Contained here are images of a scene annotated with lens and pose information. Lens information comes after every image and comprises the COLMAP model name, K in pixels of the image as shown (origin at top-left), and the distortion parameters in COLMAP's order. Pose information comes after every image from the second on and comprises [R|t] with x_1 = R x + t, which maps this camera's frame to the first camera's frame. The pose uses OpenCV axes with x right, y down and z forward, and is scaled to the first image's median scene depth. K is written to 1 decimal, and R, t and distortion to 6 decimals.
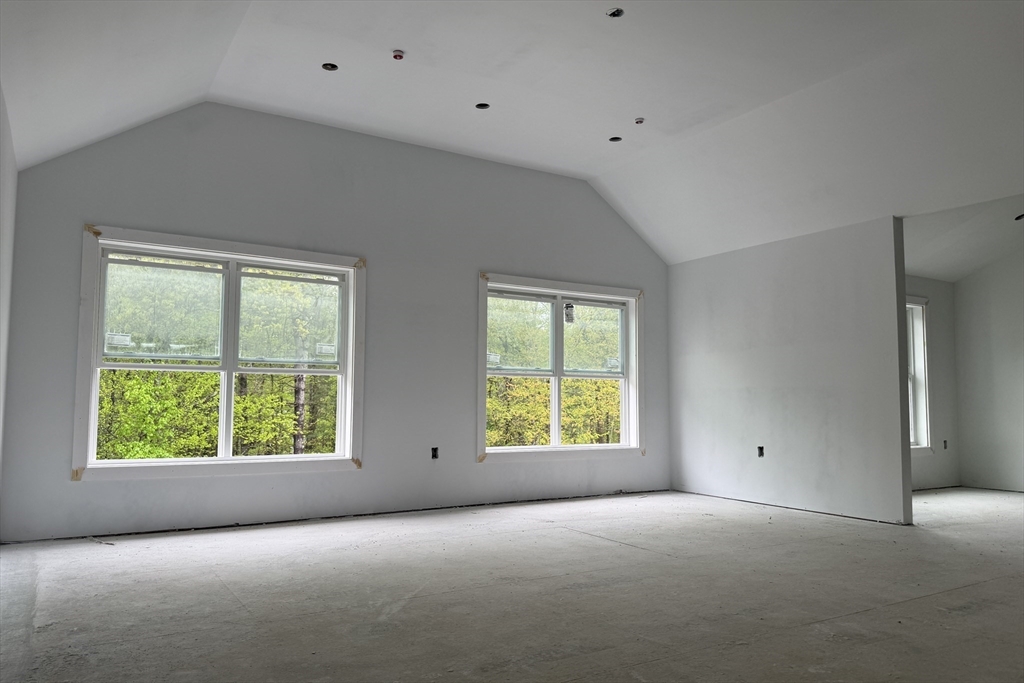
lens RADIAL K [[727.2, 0, 516.7], [0, 727.2, 384.2], [0, 0, 1]] dist [0.007108, -0.002245]
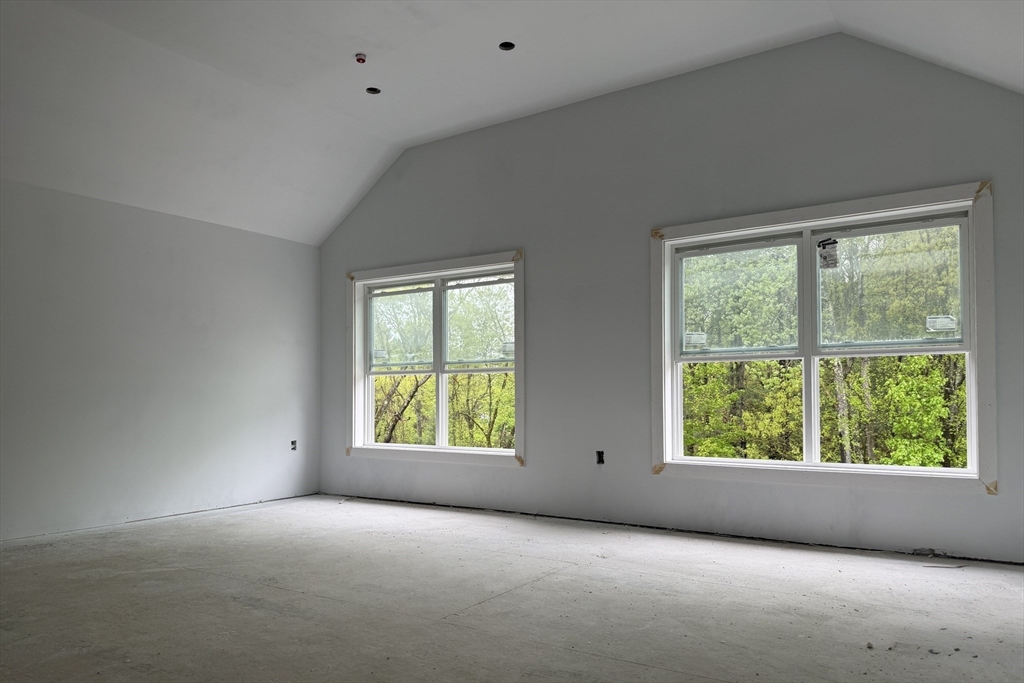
lens RADIAL K [[726.2, 0, 473.4], [0, 726.2, 400.8], [0, 0, 1]] dist [0.122724, -0.138725]
pose [[0.382423, -0.000828, -0.923987, 0.668897], [0.034865, 0.999300, 0.013534, 0.011744], [0.923329, -0.037390, 0.382184, 0.570322]]
